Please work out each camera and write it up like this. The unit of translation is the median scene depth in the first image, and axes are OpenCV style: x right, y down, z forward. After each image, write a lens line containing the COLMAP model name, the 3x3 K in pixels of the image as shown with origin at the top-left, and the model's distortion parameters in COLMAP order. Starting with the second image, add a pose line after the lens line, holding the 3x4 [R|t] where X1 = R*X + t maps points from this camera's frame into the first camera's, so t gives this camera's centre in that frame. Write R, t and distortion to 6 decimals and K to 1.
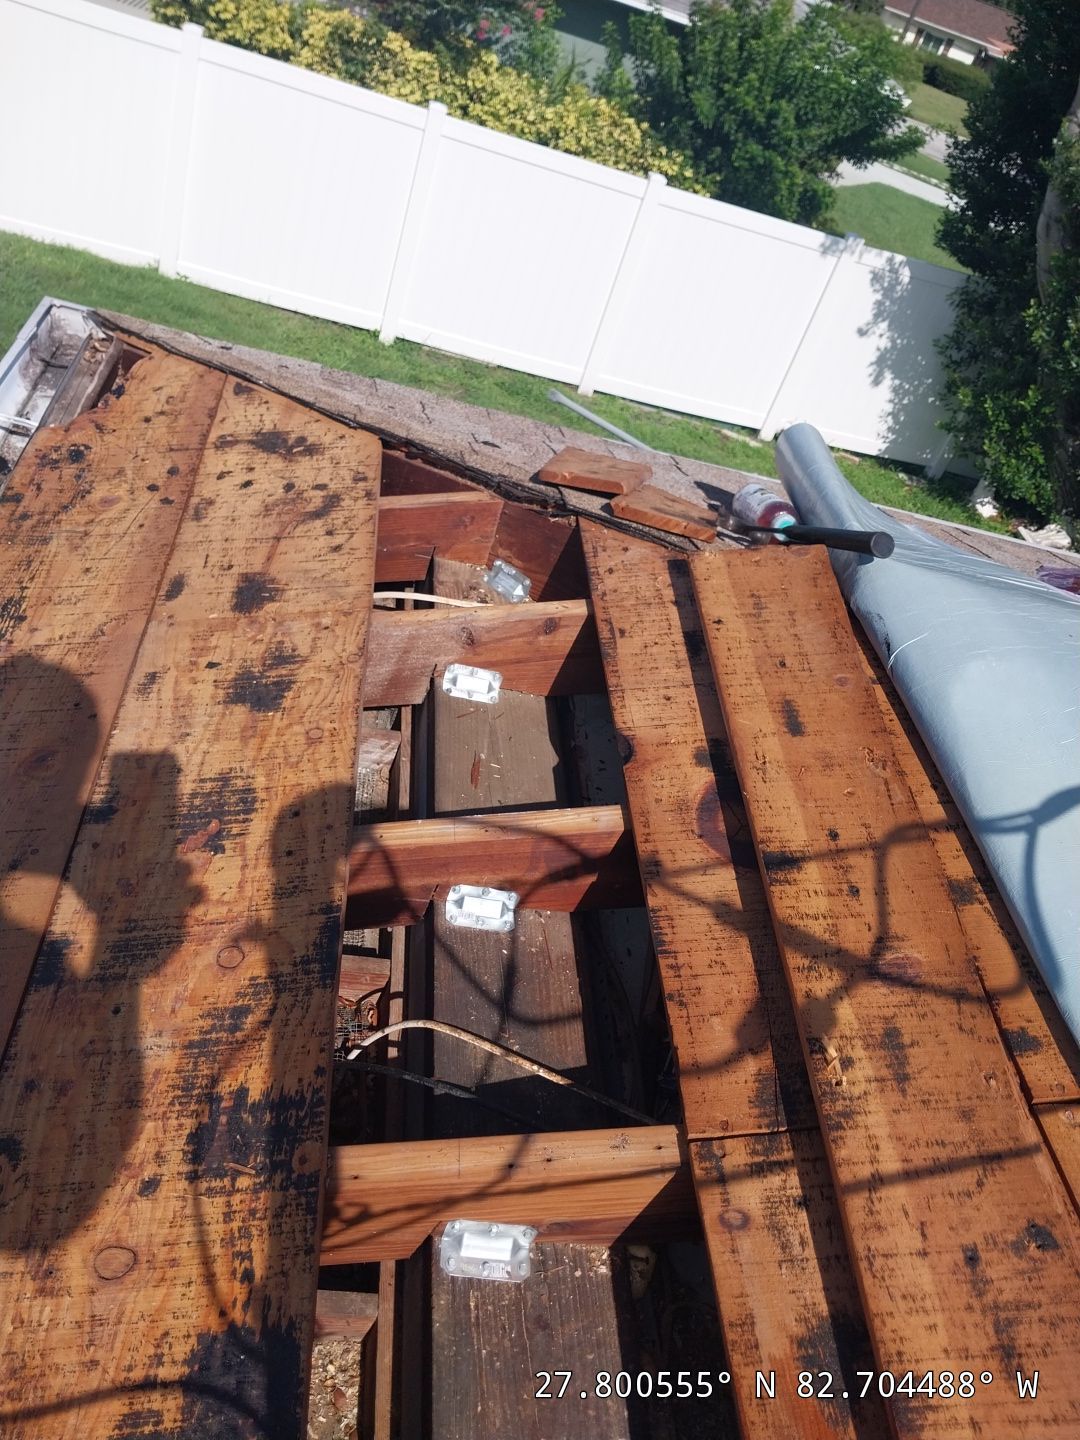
lens RADIAL K [[1164.3, 0, 540.0], [0, 1164.3, 720.0], [0, 0, 1]] dist [0.076771, -0.136050]
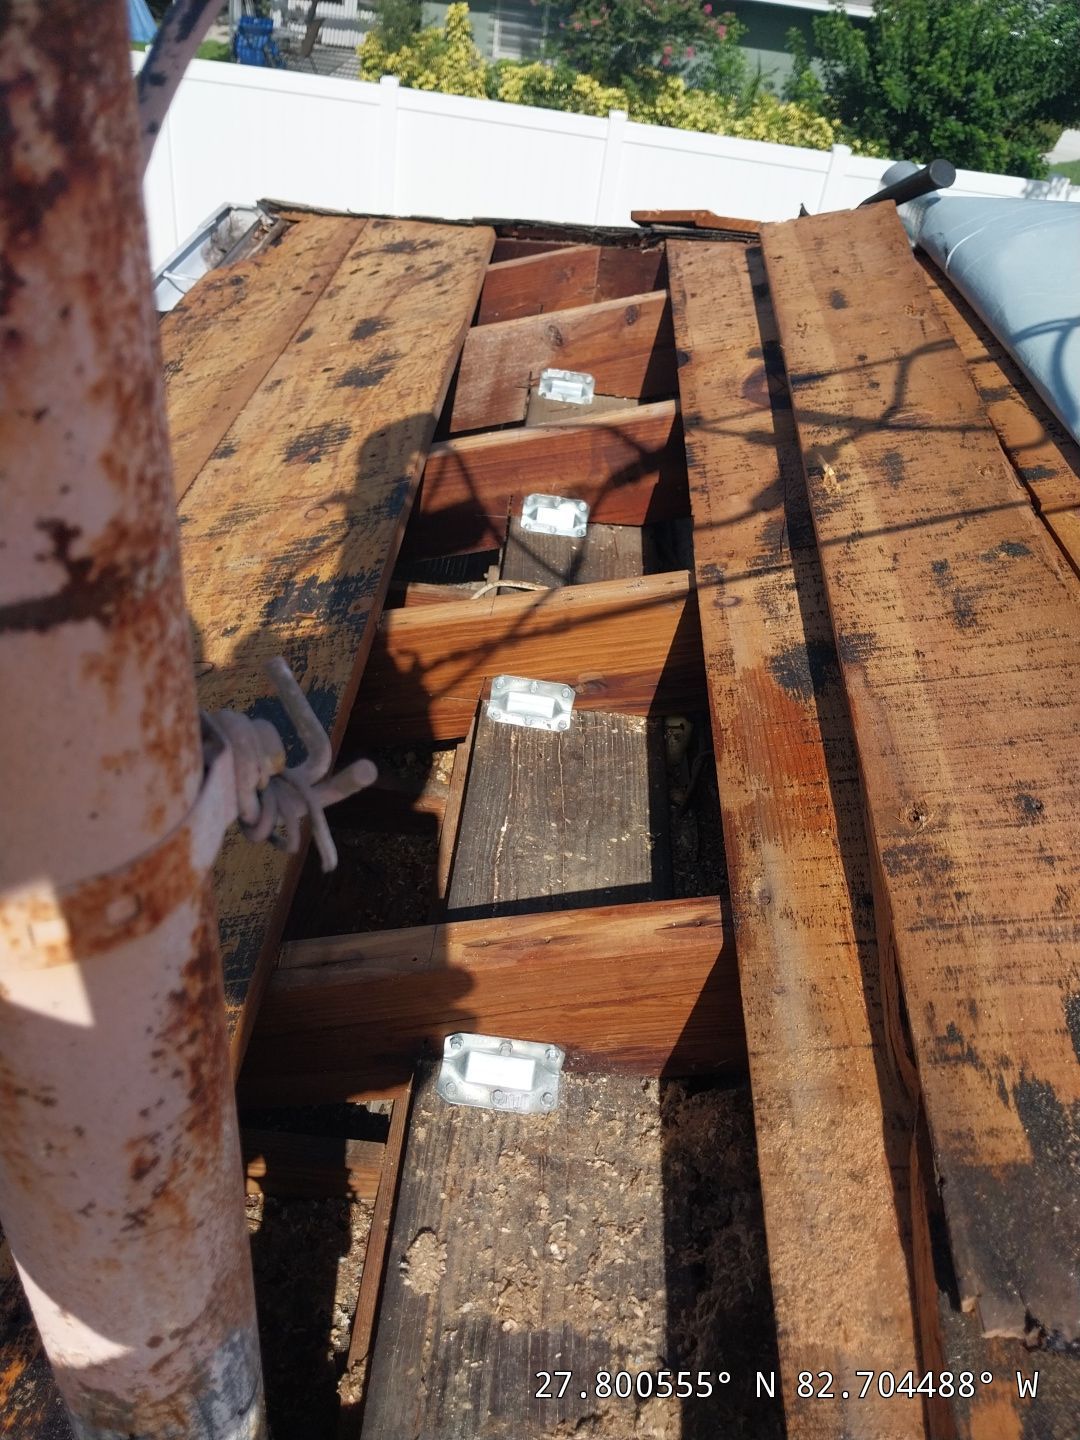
lens RADIAL K [[1185.1, 0, 540.0], [0, 1185.1, 720.0], [0, 0, 1]] dist [0.078067, -0.115699]
pose [[0.976751, -0.061308, -0.205422, 0.117270], [0.046785, 0.996098, -0.074829, 0.333084], [0.209208, 0.063478, 0.975809, -0.050061]]
